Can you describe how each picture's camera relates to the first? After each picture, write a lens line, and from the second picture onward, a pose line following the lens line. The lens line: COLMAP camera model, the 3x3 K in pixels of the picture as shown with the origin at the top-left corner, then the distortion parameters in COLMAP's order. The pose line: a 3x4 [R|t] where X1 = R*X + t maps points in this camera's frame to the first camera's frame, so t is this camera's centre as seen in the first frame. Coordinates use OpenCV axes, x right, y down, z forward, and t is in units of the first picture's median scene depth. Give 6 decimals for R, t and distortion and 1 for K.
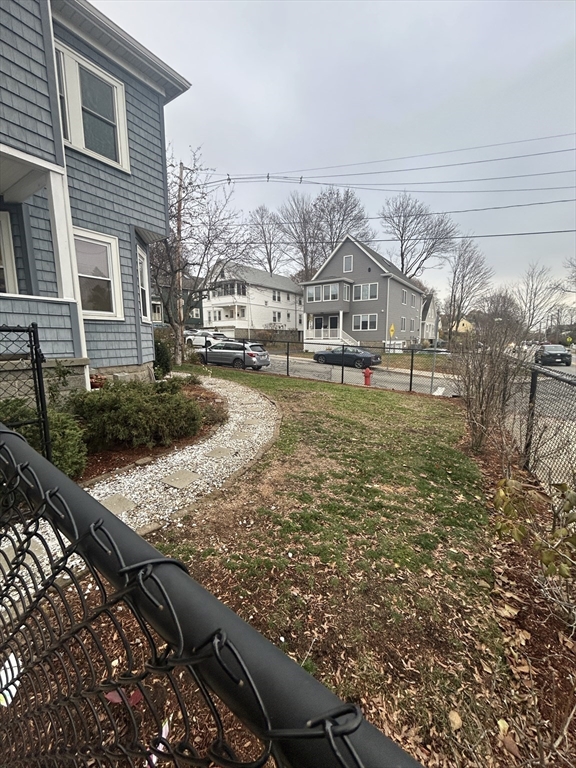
lens RADIAL K [[313.3, 0, 286.7], [0, 313.3, 384.6], [0, 0, 1]] dist [0.001176, 0.001031]
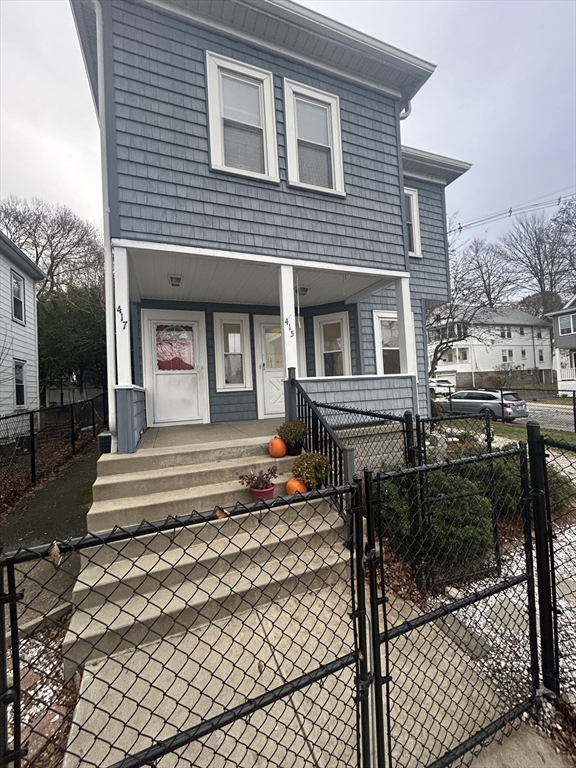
lens RADIAL K [[313.3, 0, 290.1], [0, 313.3, 385.4], [0, 0, 1]] dist [0.001176, 0.001031]
pose [[0.822628, -0.045247, -0.566777, -0.051080], [-0.034635, 0.990990, -0.129383, -0.006998], [0.567524, 0.126065, 0.813648, -0.031137]]
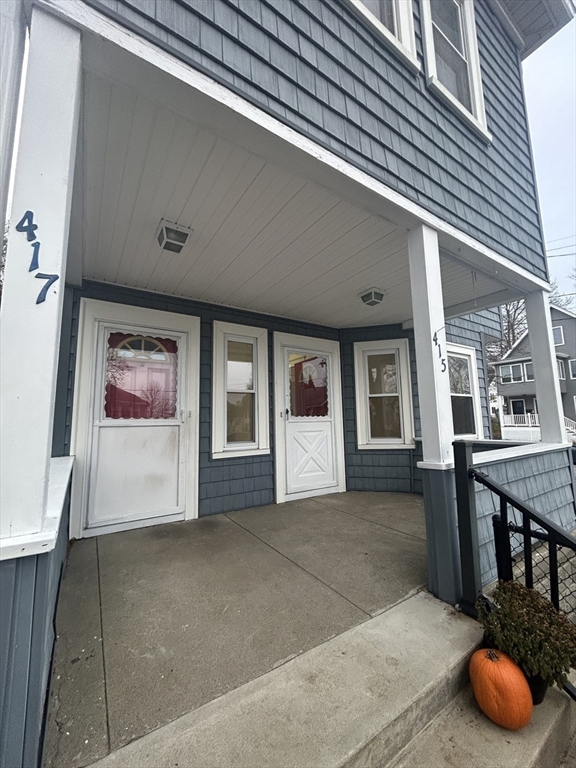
lens RADIAL K [[313.3, 0, 288.4], [0, 313.3, 384.6], [0, 0, 1]] dist [0.001176, 0.001031]
pose [[0.919026, -0.056938, -0.390063, -0.129786], [-0.042738, 0.969289, -0.242181, -0.026001], [0.391873, 0.239241, 0.888369, 0.008620]]
